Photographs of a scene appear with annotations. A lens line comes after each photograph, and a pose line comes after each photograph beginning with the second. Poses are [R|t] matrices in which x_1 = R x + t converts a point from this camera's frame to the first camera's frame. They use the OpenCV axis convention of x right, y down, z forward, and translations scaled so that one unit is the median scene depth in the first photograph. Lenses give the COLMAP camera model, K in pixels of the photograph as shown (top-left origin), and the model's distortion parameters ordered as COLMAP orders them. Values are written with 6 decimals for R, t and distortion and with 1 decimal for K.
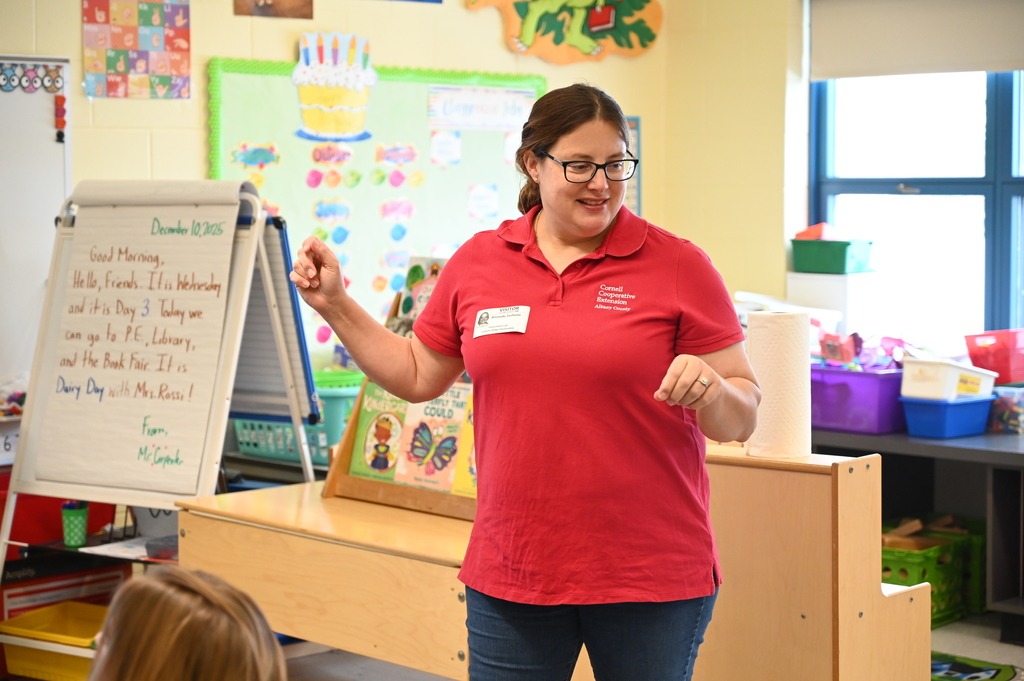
lens RADIAL K [[2049.8, 0, 511.6], [0, 2049.8, 342.2], [0, 0, 1]] dist [-0.024471, 0.000000]
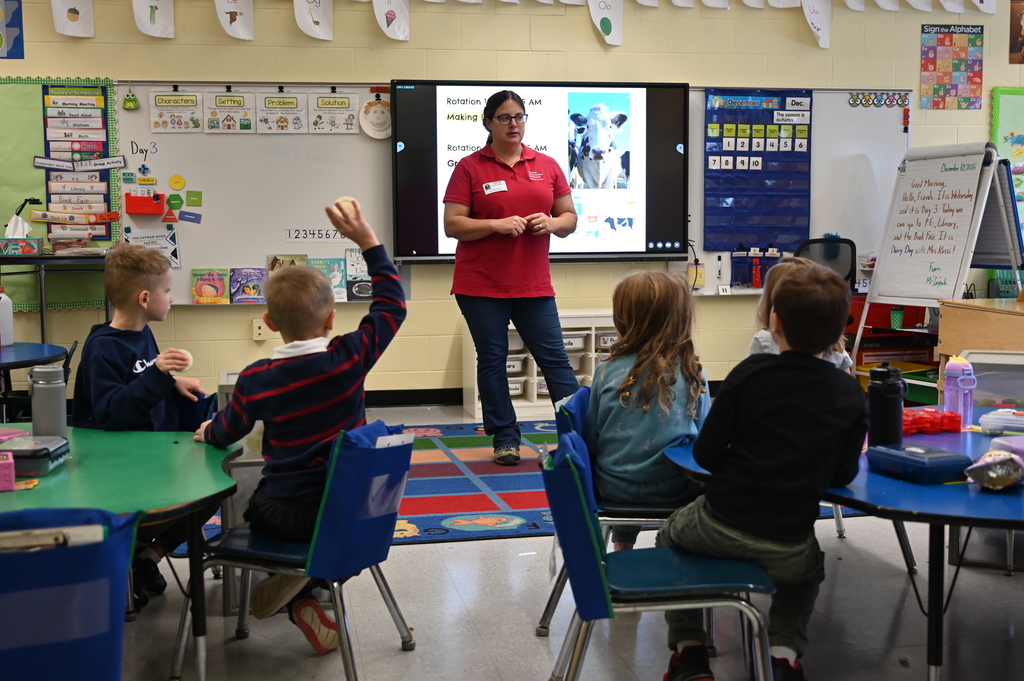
lens RADIAL K [[1278.4, 0, 510.8], [0, 1278.4, 340.4], [0, 0, 1]] dist [0.000292, 0.000000]
pose [[0.821676, 0.044422, -0.568221, 0.188230], [-0.041525, 0.998974, 0.018051, 0.103029], [0.568440, 0.008764, 0.822678, -0.245058]]
